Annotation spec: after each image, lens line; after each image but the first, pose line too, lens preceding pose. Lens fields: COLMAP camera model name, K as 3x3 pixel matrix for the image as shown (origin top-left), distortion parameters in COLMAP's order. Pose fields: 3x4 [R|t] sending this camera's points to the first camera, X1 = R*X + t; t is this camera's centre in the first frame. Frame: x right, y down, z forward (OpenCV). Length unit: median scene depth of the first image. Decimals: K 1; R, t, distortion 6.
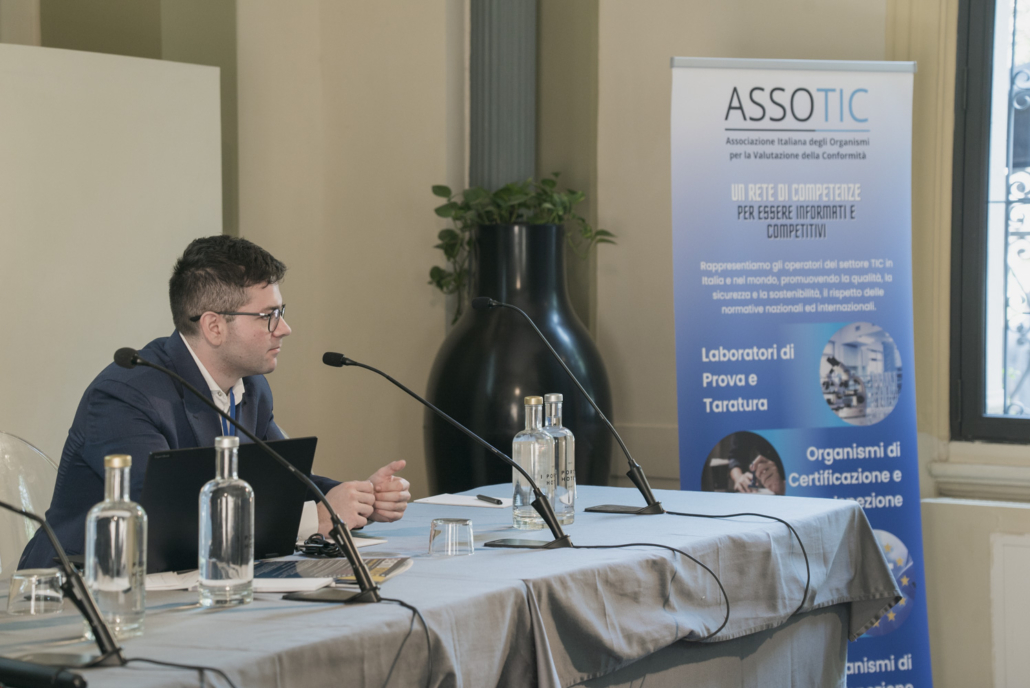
lens RADIAL K [[2950.8, 0, 548.5], [0, 2950.8, 339.2], [0, 0, 1]] dist [1.146319, 0.000000]
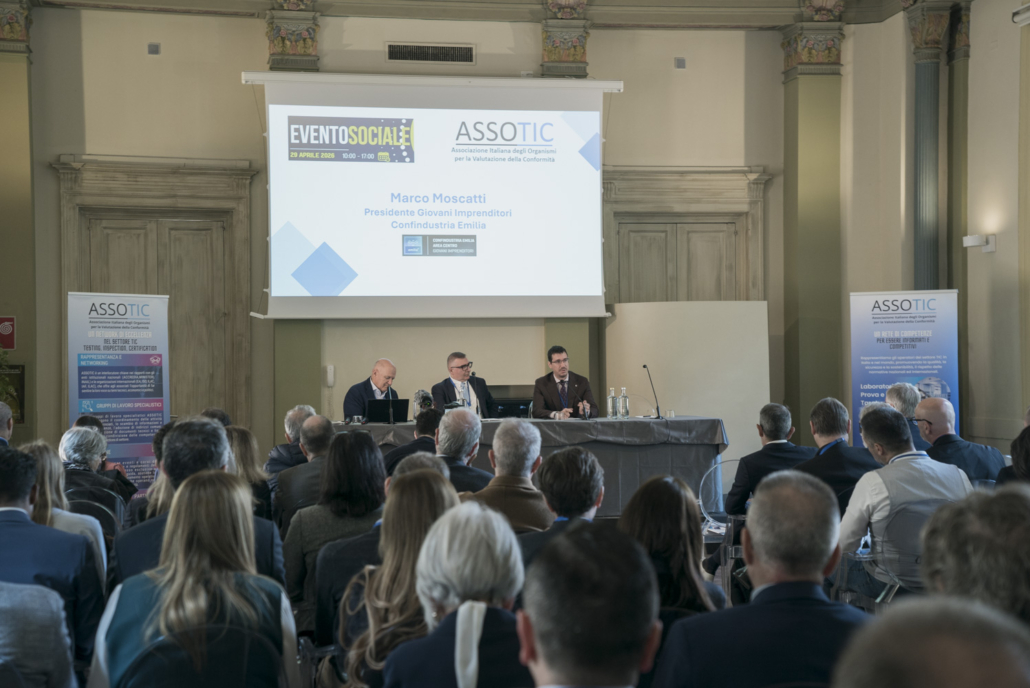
lens RADIAL K [[1770.8, 0, 520.8], [0, 1770.8, 346.1], [0, 0, 1]] dist [0.404911, 0.000000]
pose [[0.609761, -0.025308, -0.792181, 1.295668], [-0.025712, 0.998332, -0.051685, 0.067953], [0.792168, 0.051884, 0.608094, -0.422313]]
